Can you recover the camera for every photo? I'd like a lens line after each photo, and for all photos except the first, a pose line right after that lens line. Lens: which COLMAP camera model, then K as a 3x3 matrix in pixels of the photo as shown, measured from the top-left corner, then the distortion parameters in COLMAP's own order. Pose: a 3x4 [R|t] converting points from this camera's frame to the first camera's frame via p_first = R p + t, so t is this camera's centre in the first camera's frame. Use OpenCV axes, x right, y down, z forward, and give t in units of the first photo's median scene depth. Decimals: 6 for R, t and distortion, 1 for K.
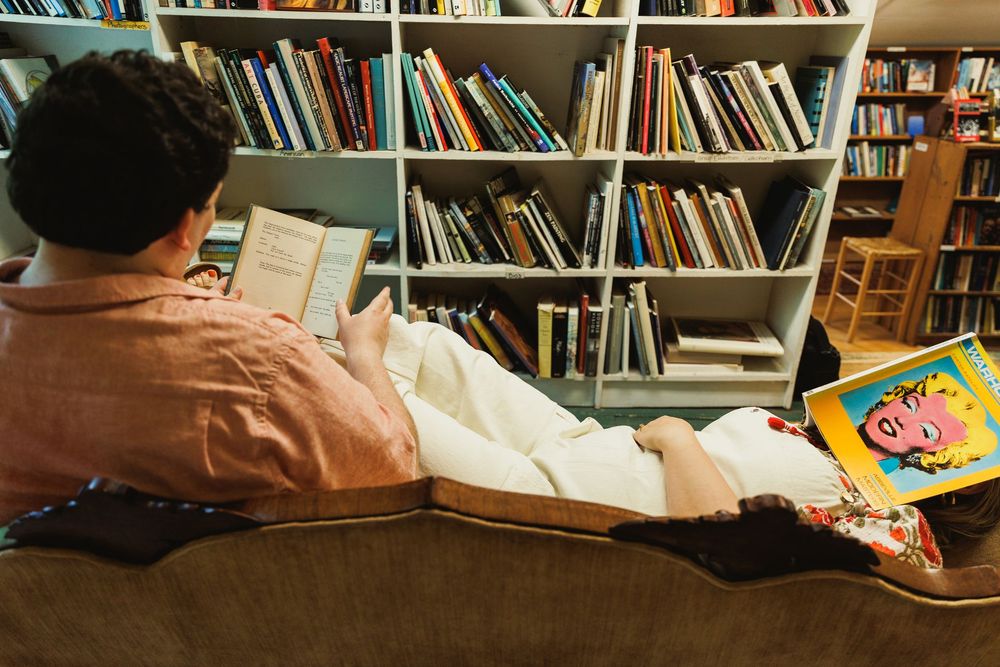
lens RADIAL K [[670.1, 0, 496.3], [0, 670.1, 333.0], [0, 0, 1]] dist [0.006412, -0.007857]
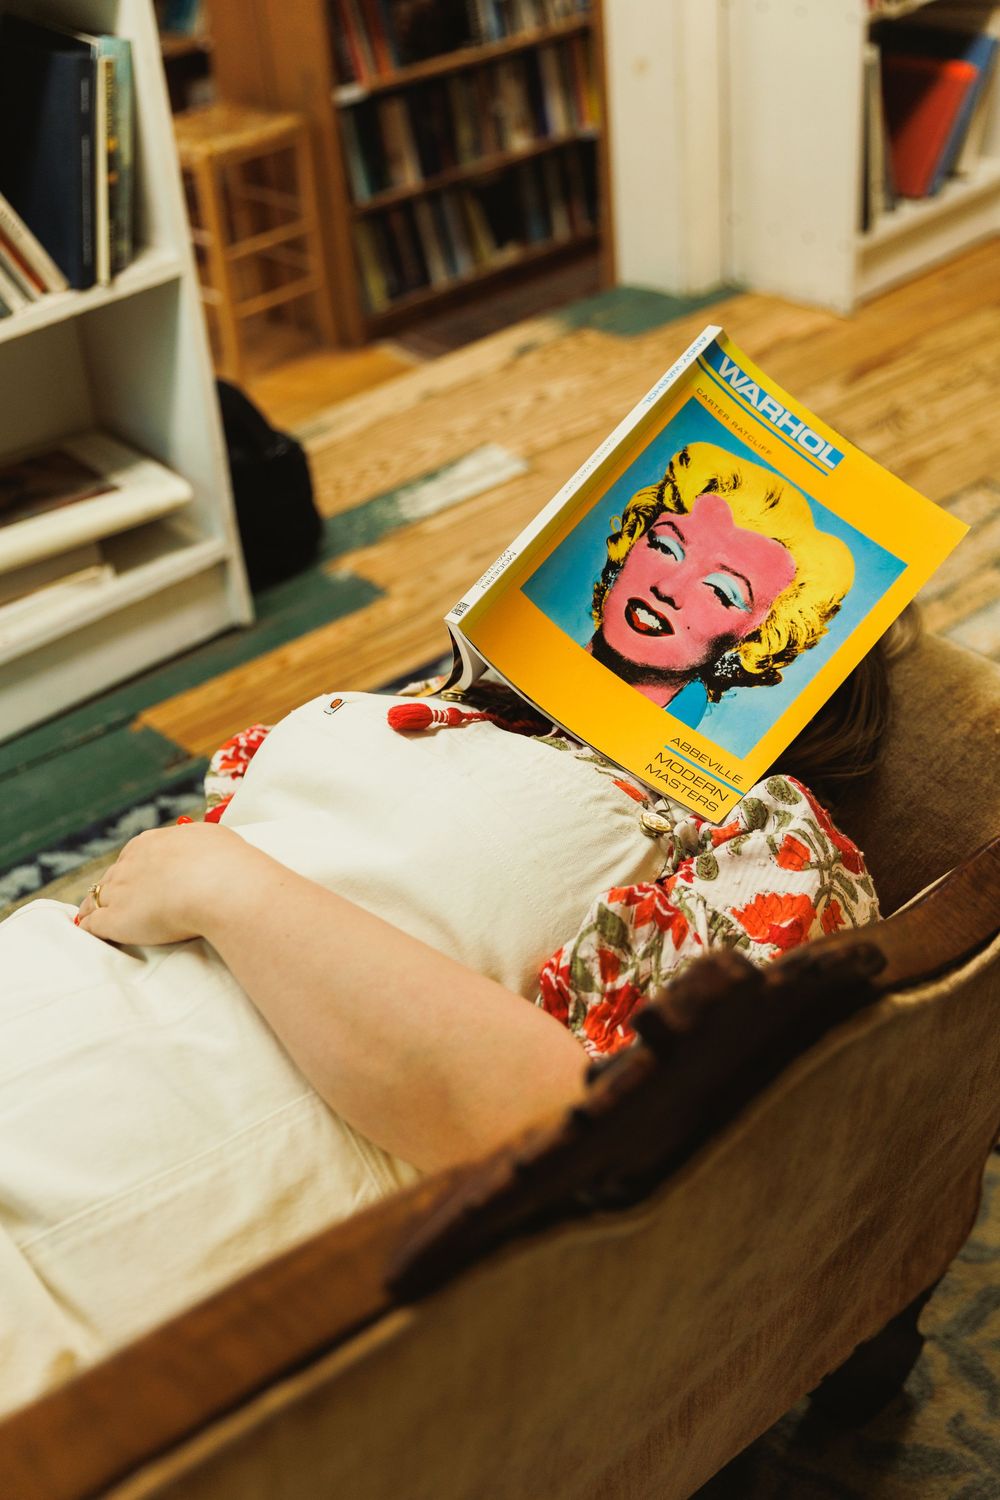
lens RADIAL K [[1831.8, 0, 502.9], [0, 1831.8, 759.0], [0, 0, 1]] dist [0.003760, 0.000000]
pose [[0.736477, -0.429296, 0.522786, -0.093274], [0.341687, 0.903070, 0.260220, -0.098718], [-0.583824, -0.013017, 0.811776, 0.153732]]
